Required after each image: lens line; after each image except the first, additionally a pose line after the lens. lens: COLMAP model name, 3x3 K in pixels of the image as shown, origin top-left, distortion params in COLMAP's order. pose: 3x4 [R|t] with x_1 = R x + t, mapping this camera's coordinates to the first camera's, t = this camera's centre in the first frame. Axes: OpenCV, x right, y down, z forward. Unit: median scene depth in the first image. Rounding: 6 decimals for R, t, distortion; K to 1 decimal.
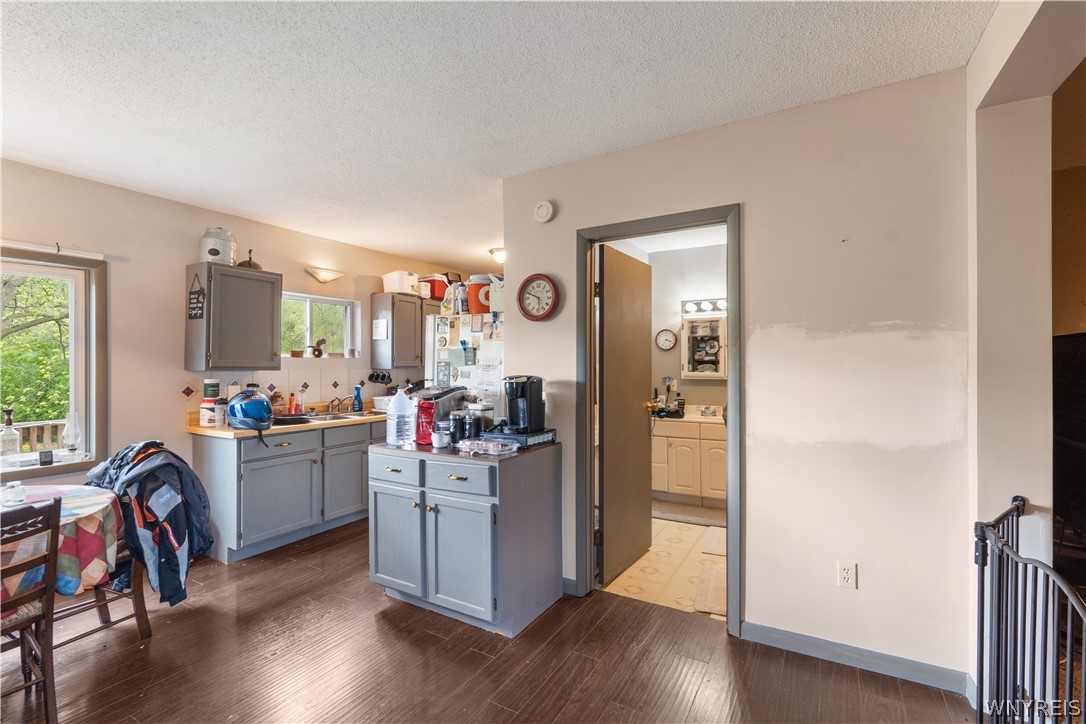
lens RADIAL K [[482.4, 0, 546.7], [0, 482.4, 361.1], [0, 0, 1]] dist [-0.000036, -0.000059]
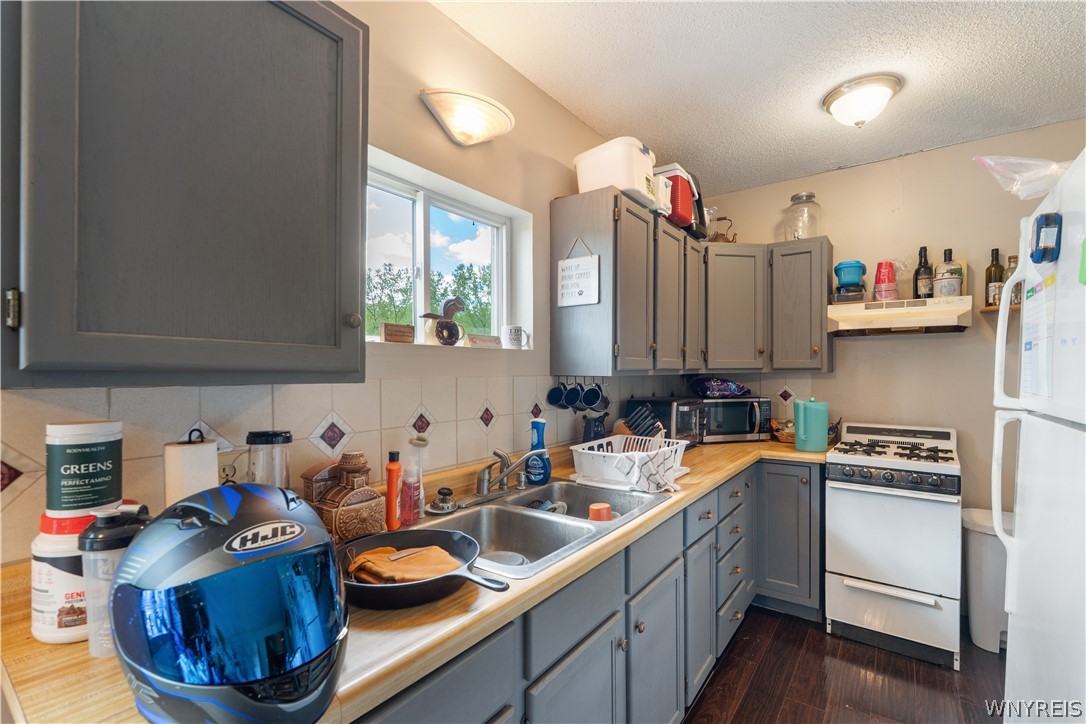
lens RADIAL K [[482.4, 0, 544.0], [0, 482.4, 376.5], [0, 0, 1]] dist [-0.000036, -0.000059]
pose [[0.995625, 0.002447, -0.093410, -0.535007], [-0.000448, 0.999770, 0.021421, 0.012171], [0.093441, -0.021285, 0.995397, 0.928065]]
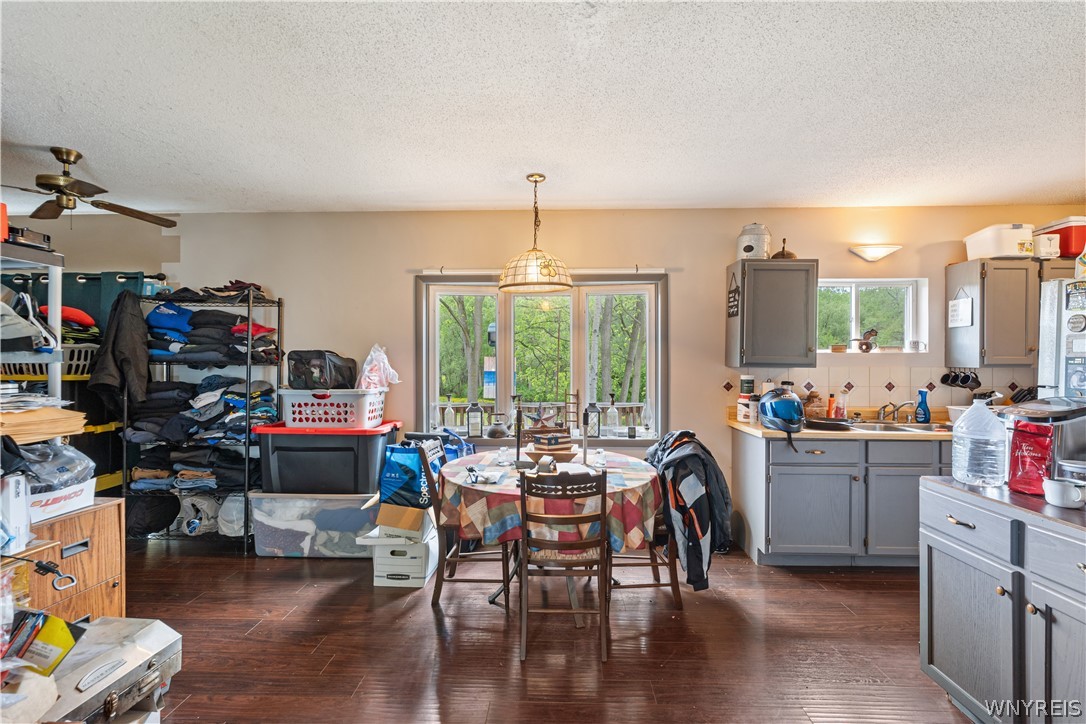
lens RADIAL K [[482.4, 0, 545.4], [0, 482.4, 361.3], [0, 0, 1]] dist [-0.000036, -0.000059]
pose [[0.478186, 0.004070, -0.878249, -0.011111], [0.002915, 0.999976, 0.006222, 0.000825], [0.878254, -0.005536, 0.478163, 0.170439]]
